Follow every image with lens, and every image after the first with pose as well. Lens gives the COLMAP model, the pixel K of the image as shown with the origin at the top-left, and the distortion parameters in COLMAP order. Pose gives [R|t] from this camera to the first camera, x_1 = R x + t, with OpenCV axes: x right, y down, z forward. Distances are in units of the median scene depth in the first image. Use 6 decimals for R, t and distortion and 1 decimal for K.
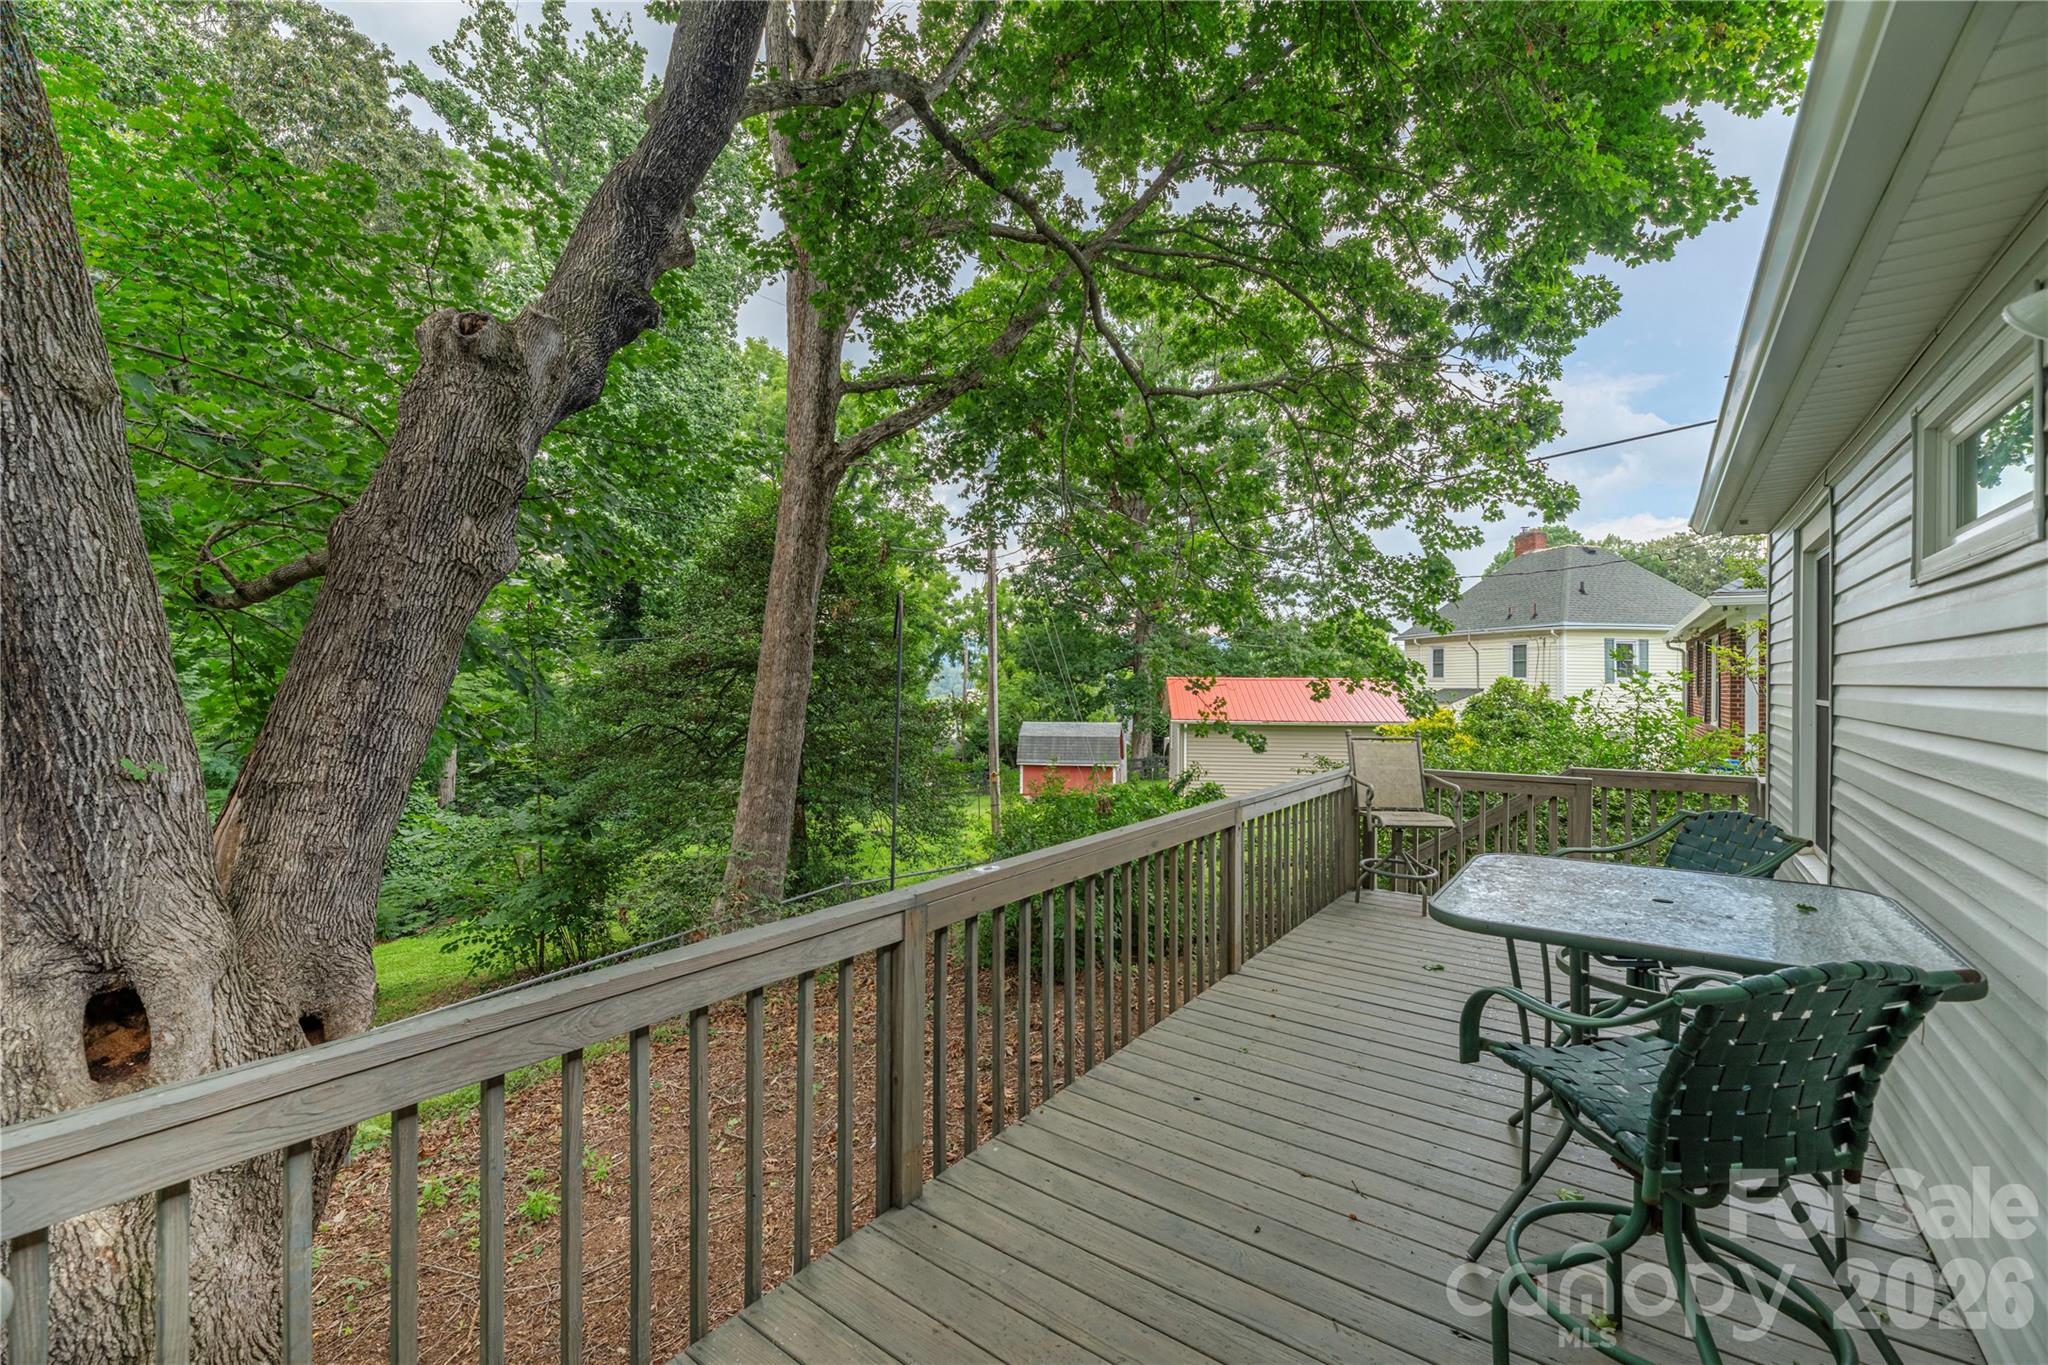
lens RADIAL K [[841.2, 0, 1025.7], [0, 841.2, 692.4], [0, 0, 1]] dist [0.008402, -0.000202]
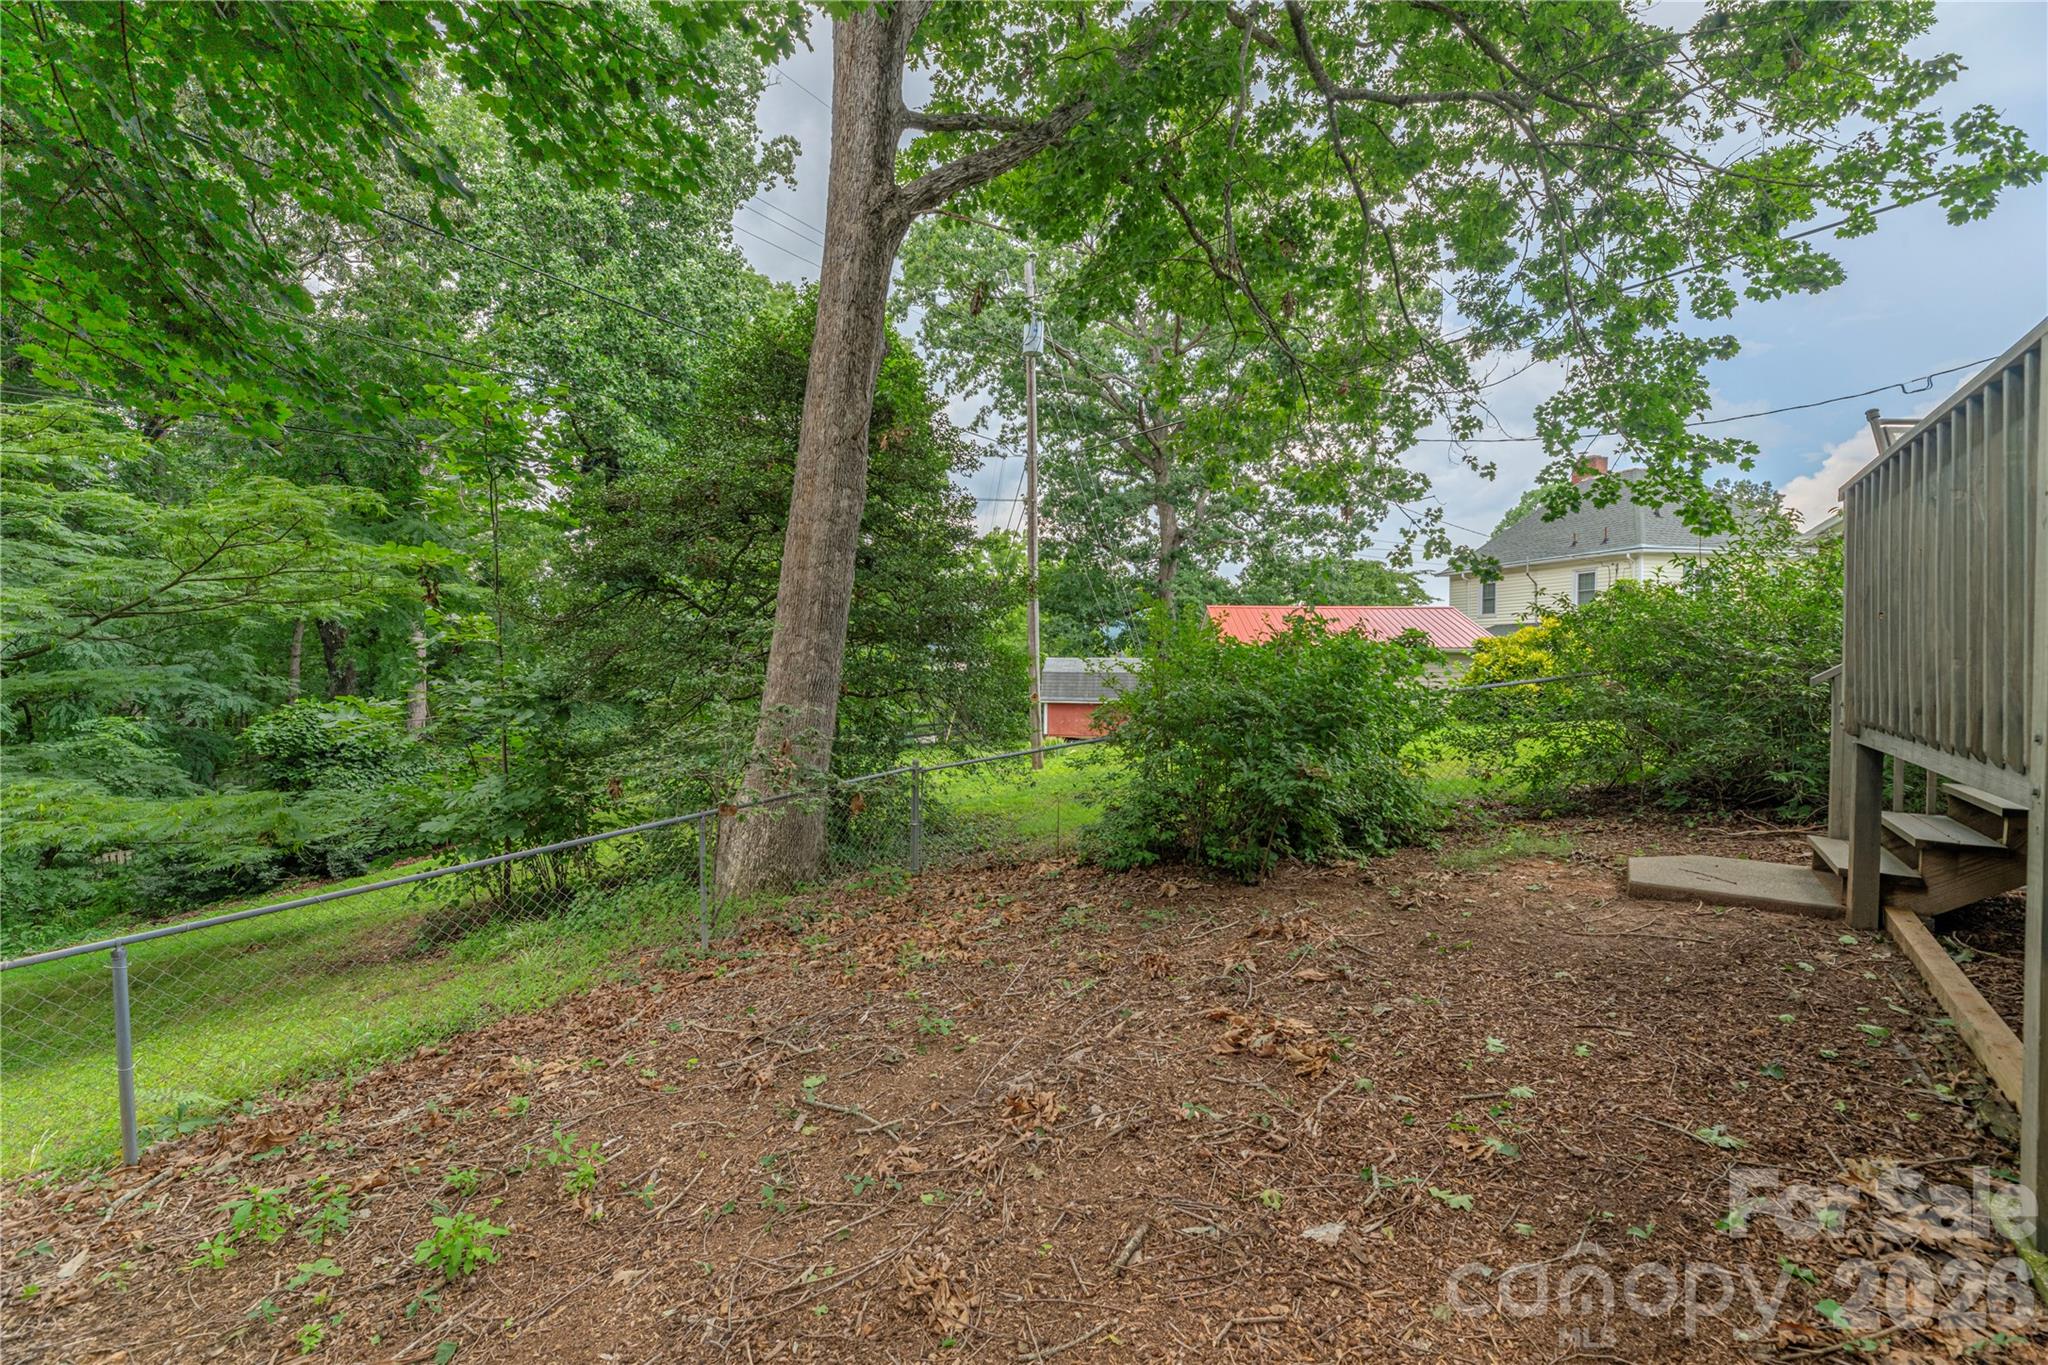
lens RADIAL K [[841.2, 0, 1020.7], [0, 841.2, 667.2], [0, 0, 1]] dist [0.008402, -0.000202]
pose [[0.999934, 0.000822, 0.011420, -0.117712], [-0.000841, 0.999998, 0.001636, 0.124699], [-0.011418, -0.001646, 0.999933, 0.234167]]
